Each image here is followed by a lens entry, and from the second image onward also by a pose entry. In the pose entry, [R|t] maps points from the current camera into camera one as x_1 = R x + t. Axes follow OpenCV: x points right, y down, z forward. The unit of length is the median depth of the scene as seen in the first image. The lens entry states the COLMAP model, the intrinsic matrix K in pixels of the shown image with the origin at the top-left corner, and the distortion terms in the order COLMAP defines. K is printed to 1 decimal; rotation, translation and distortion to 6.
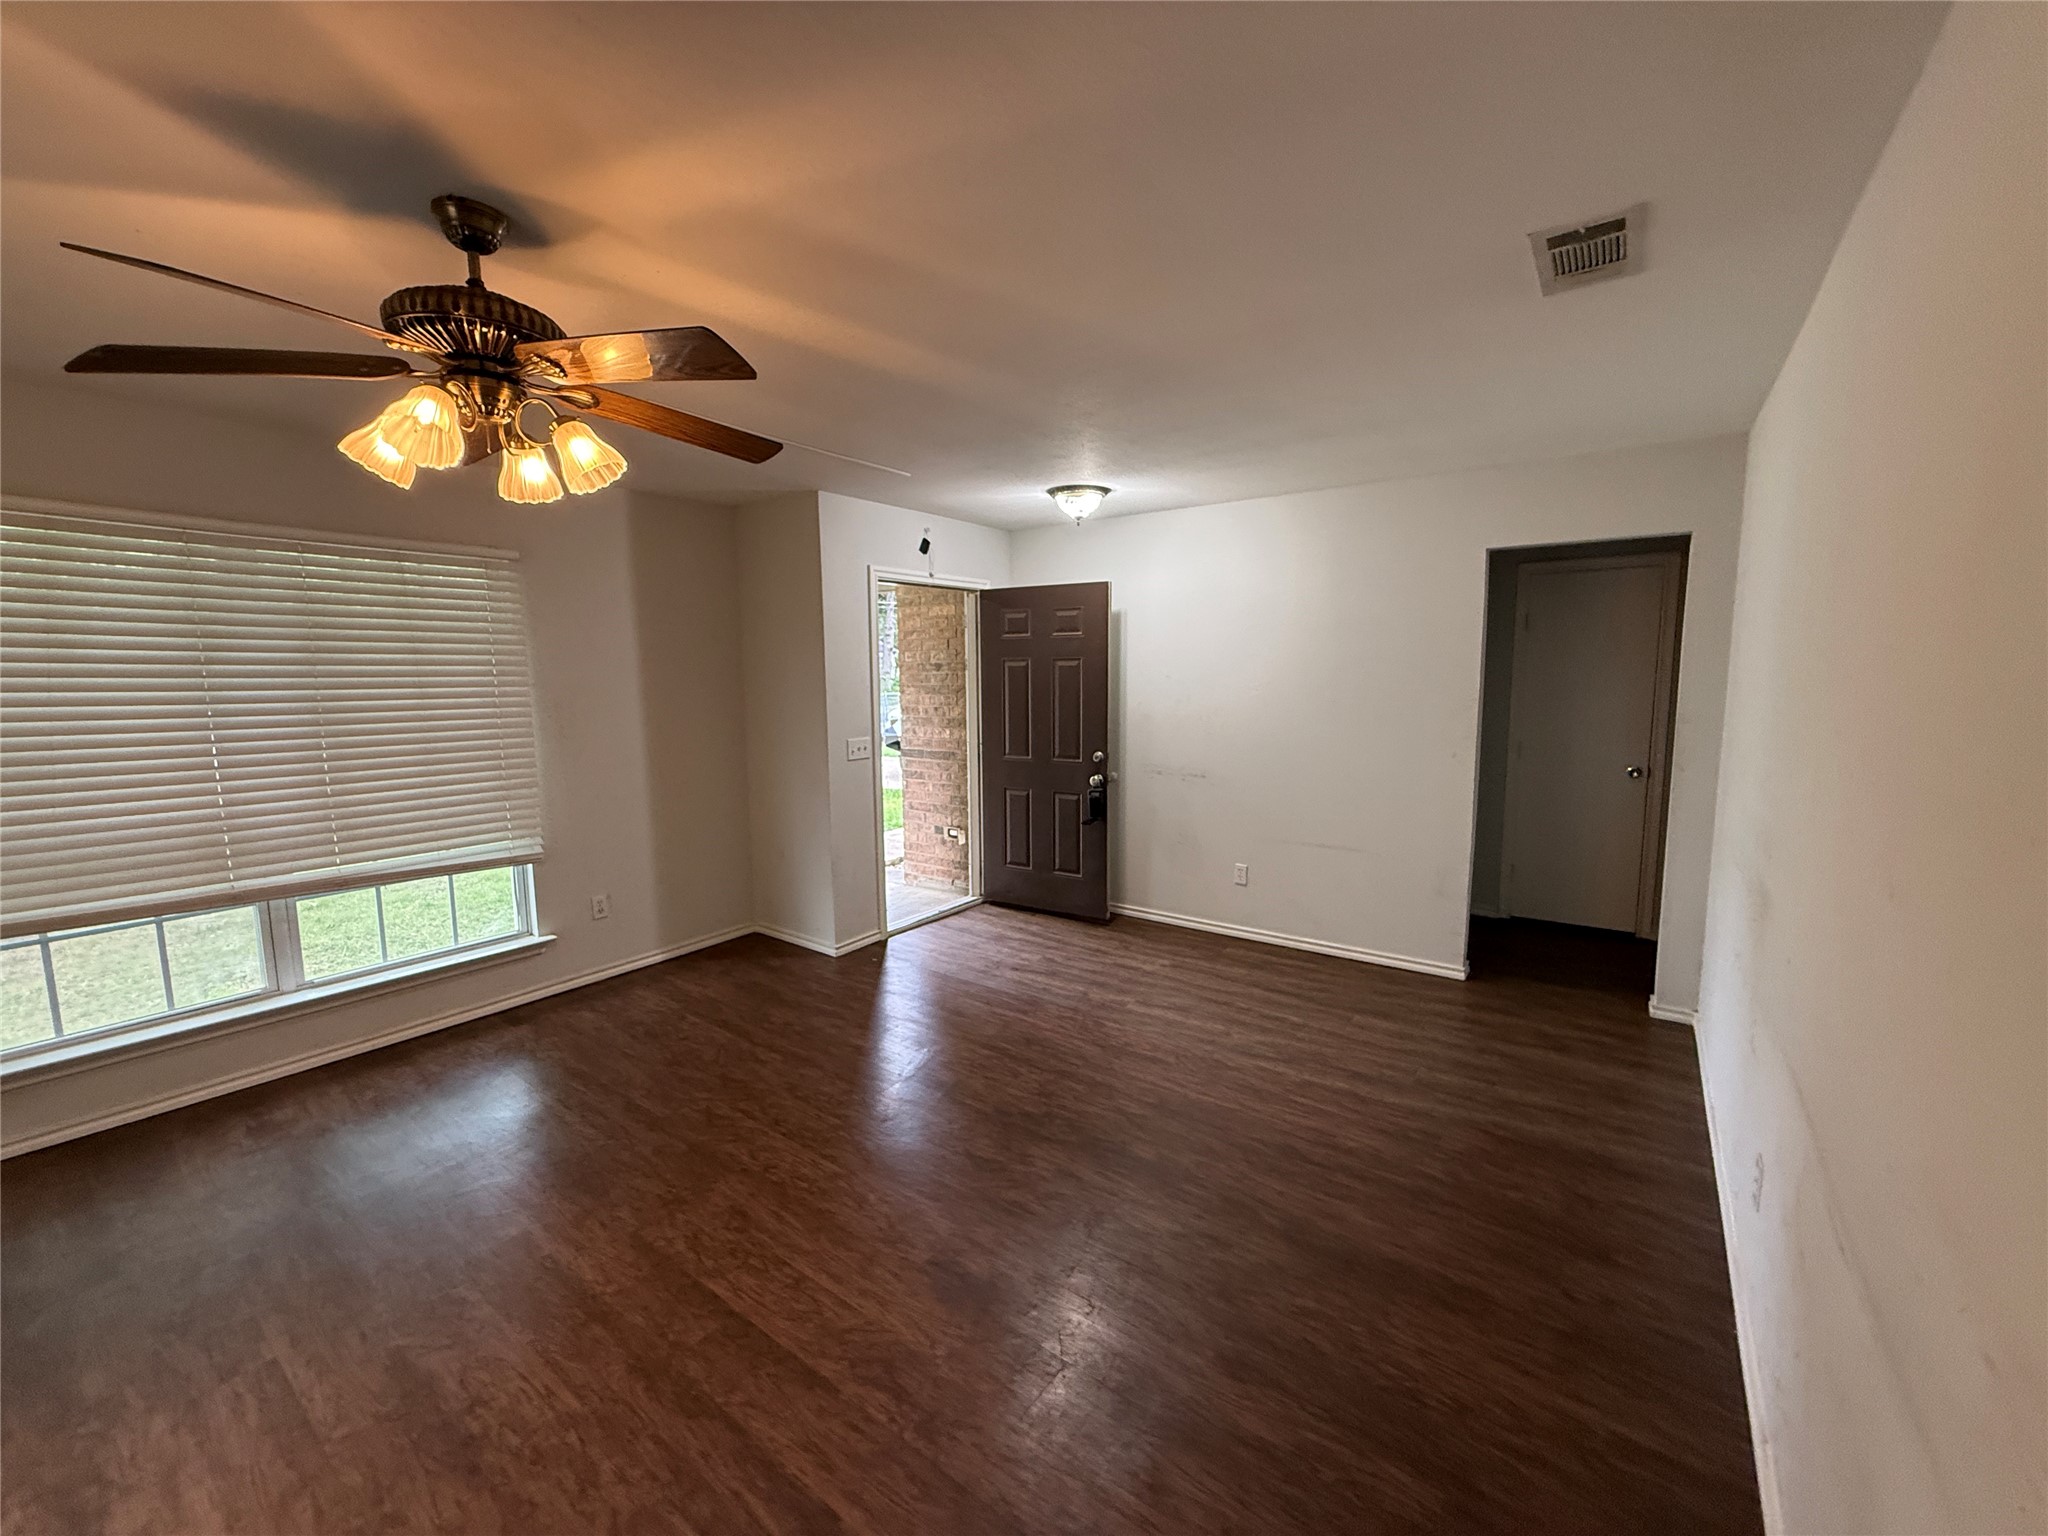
lens RADIAL K [[823.6, 0, 1021.0], [0, 823.6, 764.7], [0, 0, 1]] dist [0.001437, -0.000614]
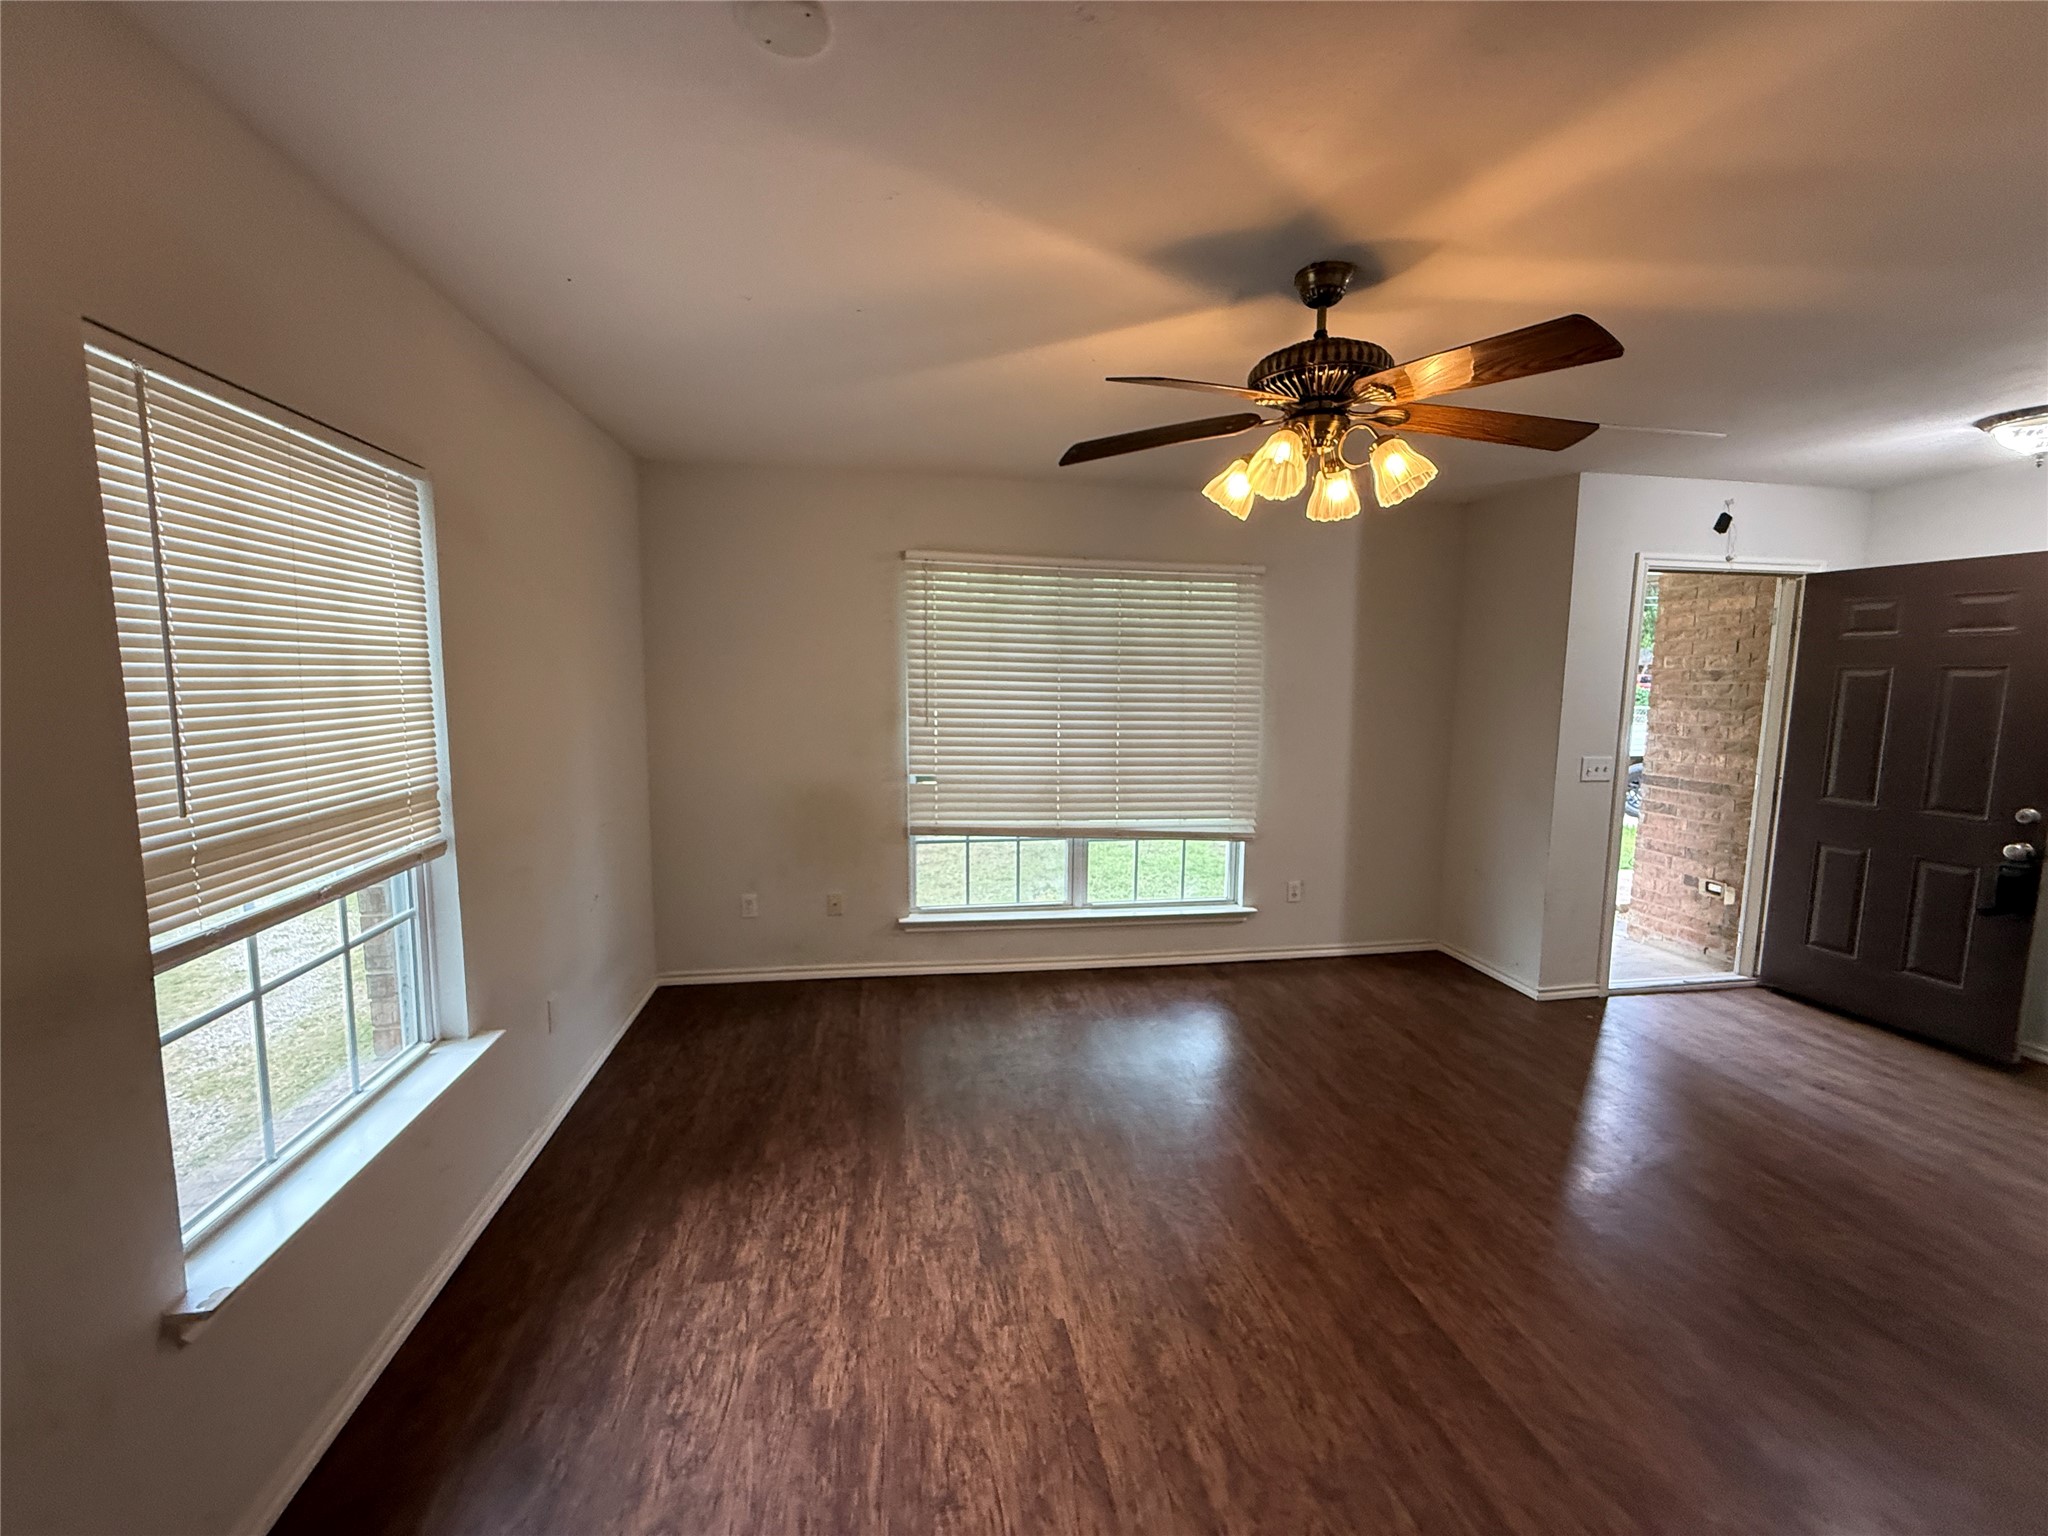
lens RADIAL K [[823.6, 0, 1016.2], [0, 823.6, 765.4], [0, 0, 1]] dist [0.001437, -0.000614]
pose [[0.720797, 0.093940, -0.686751, -0.063813], [-0.097436, 0.994668, 0.033793, 0.010077], [0.686264, 0.042556, 0.726107, -0.054703]]
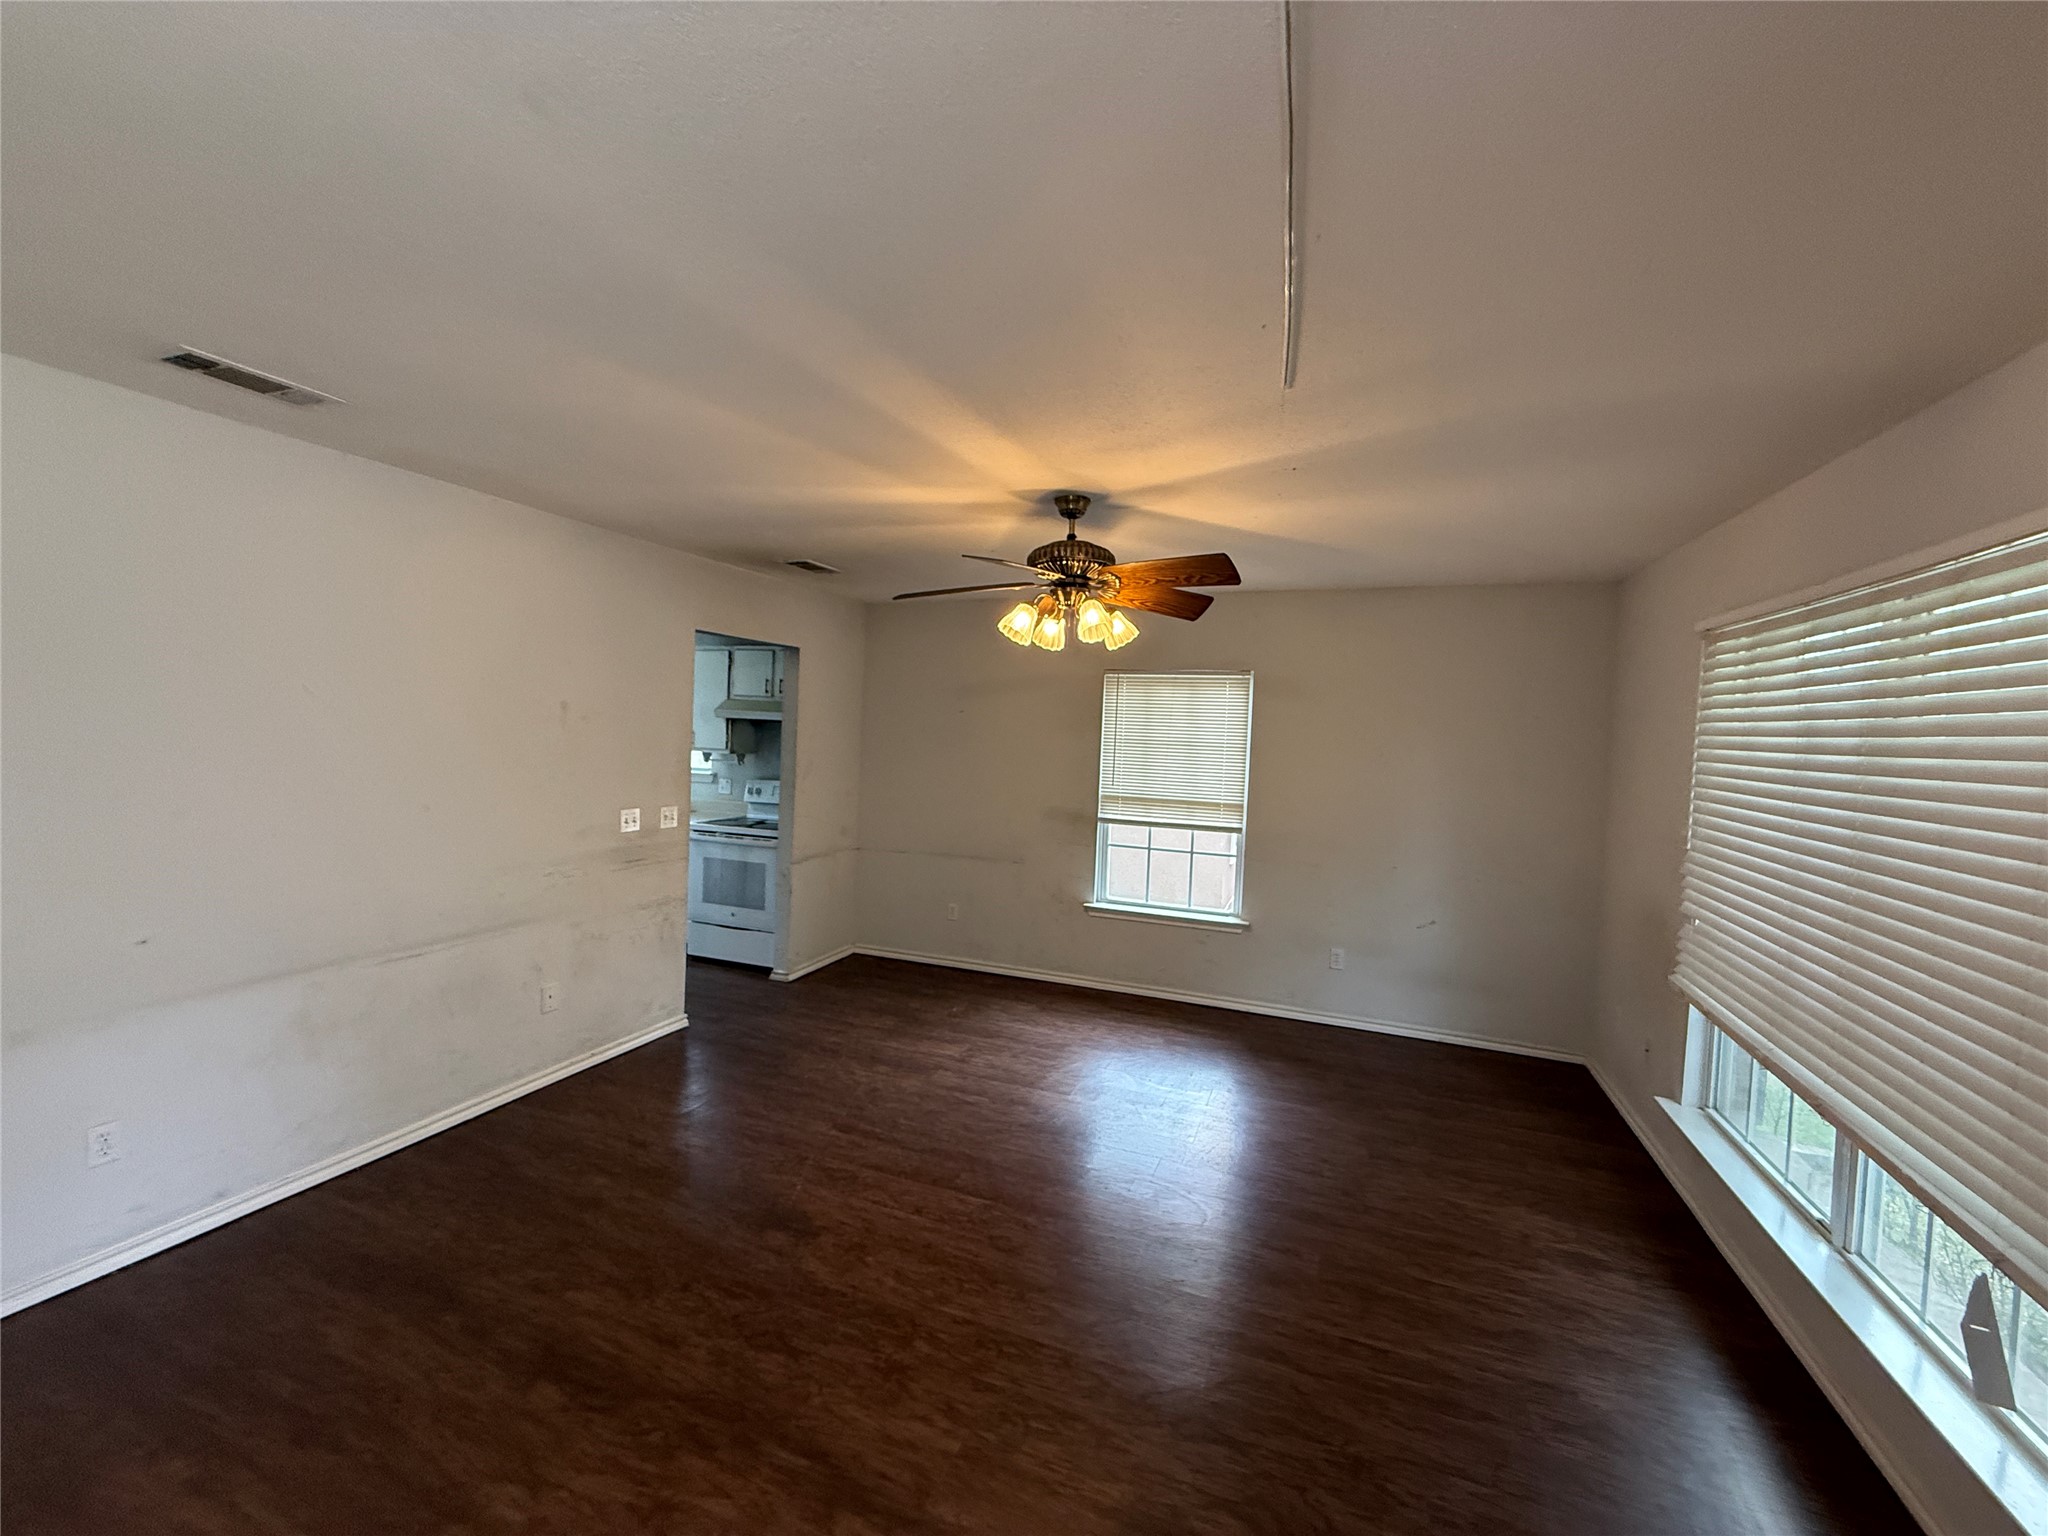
lens RADIAL K [[823.6, 0, 1027.7], [0, 823.6, 762.7], [0, 0, 1]] dist [0.001437, -0.000614]
pose [[-0.963099, -0.017778, -0.268559, -0.049441], [-0.059669, 0.987090, 0.148639, -0.189995], [0.262449, 0.159179, -0.951726, 1.476319]]
